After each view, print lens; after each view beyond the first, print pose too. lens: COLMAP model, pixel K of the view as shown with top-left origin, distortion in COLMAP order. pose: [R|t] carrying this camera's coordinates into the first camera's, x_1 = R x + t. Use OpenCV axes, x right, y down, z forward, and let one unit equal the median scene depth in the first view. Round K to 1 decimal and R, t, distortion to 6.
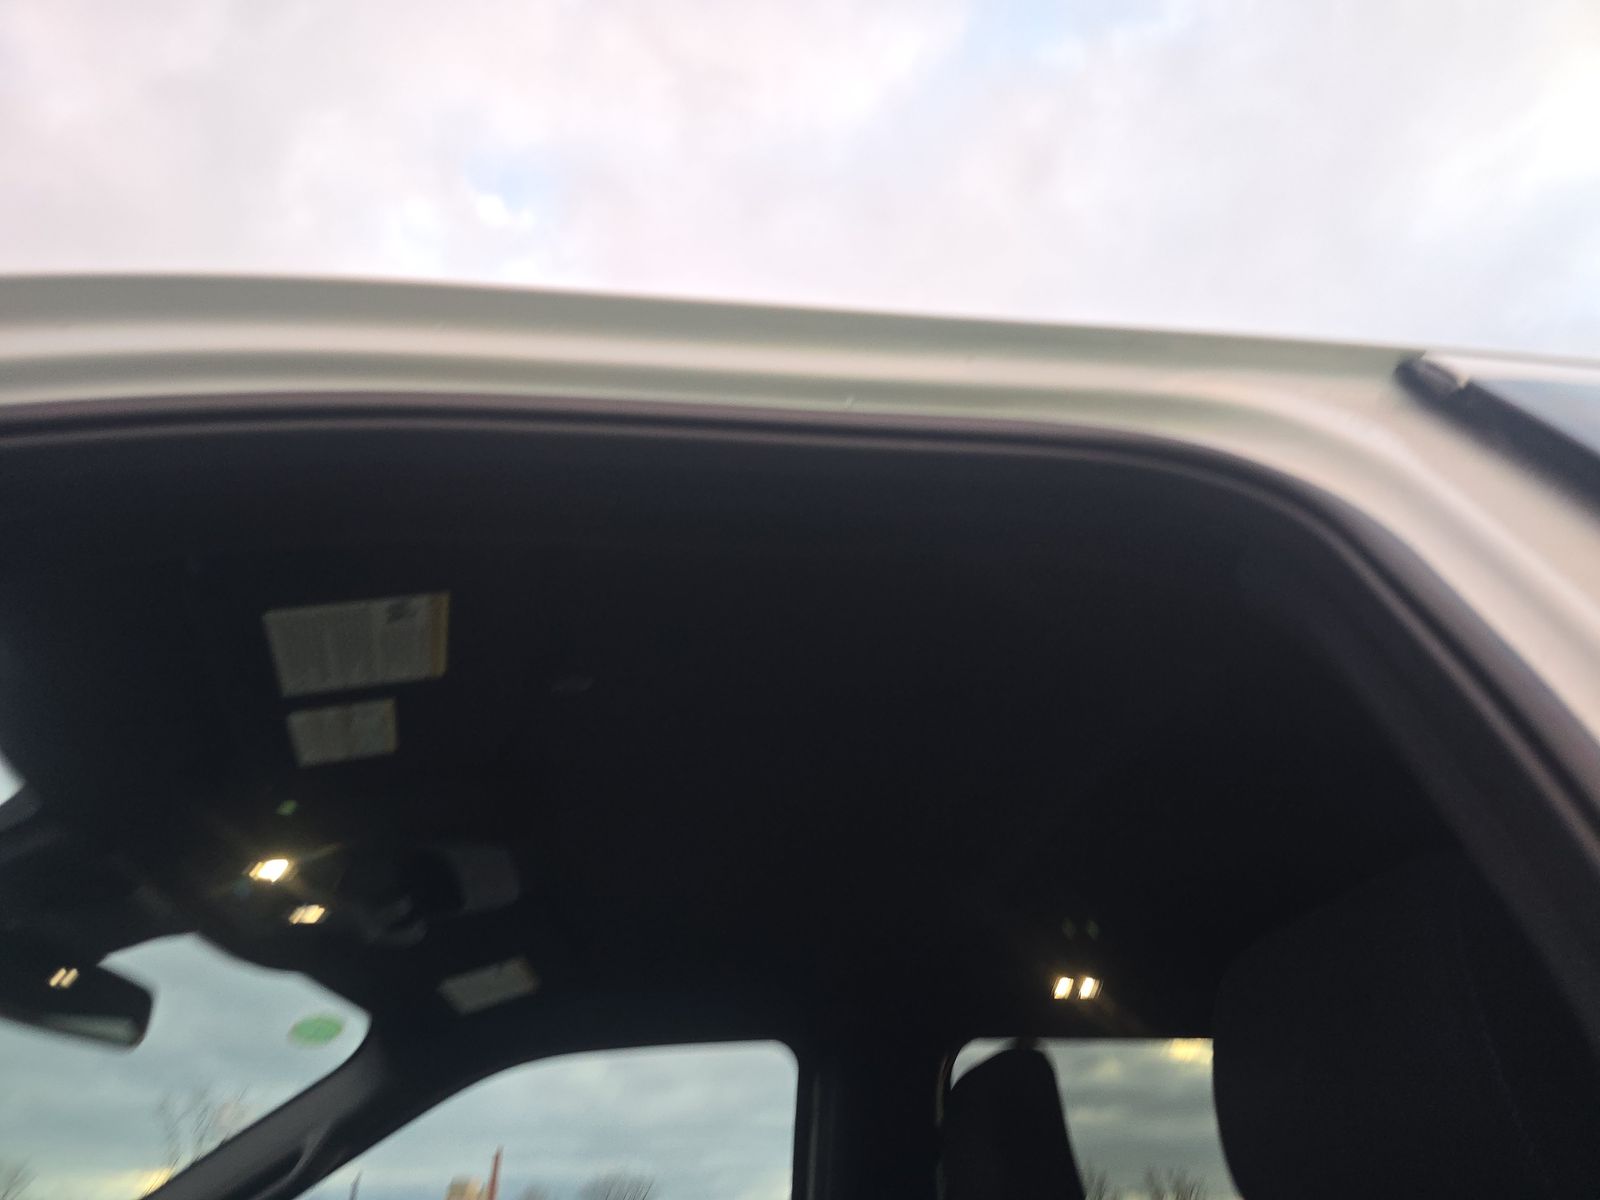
lens RADIAL K [[1108.3, 0, 805.2], [0, 1108.3, 593.1], [0, 0, 1]] dist [0.081905, -0.110258]
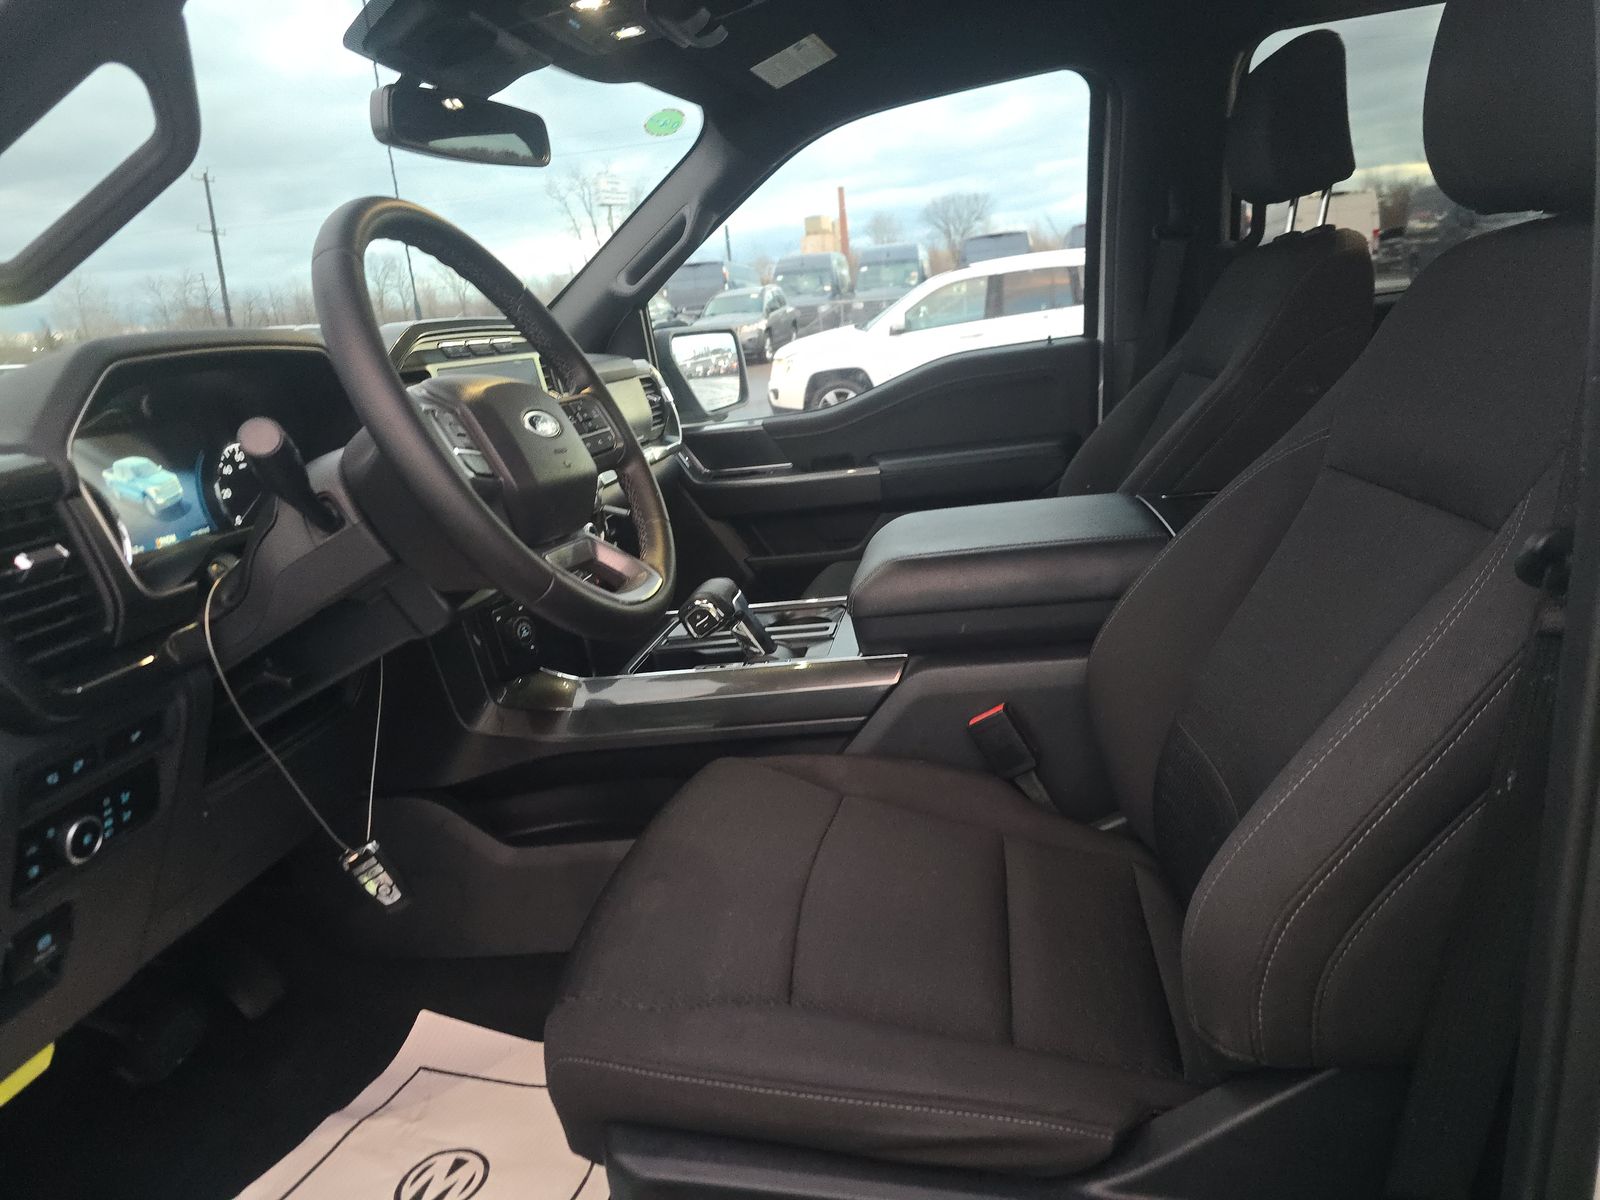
lens RADIAL K [[1108.3, 0, 805.2], [0, 1108.3, 593.1], [0, 0, 1]] dist [0.081905, -0.110258]
pose [[0.955959, -0.023690, -0.292541, 0.046356], [0.230211, 0.678795, 0.697309, -0.069771], [0.182057, -0.733945, 0.654354, -0.122880]]
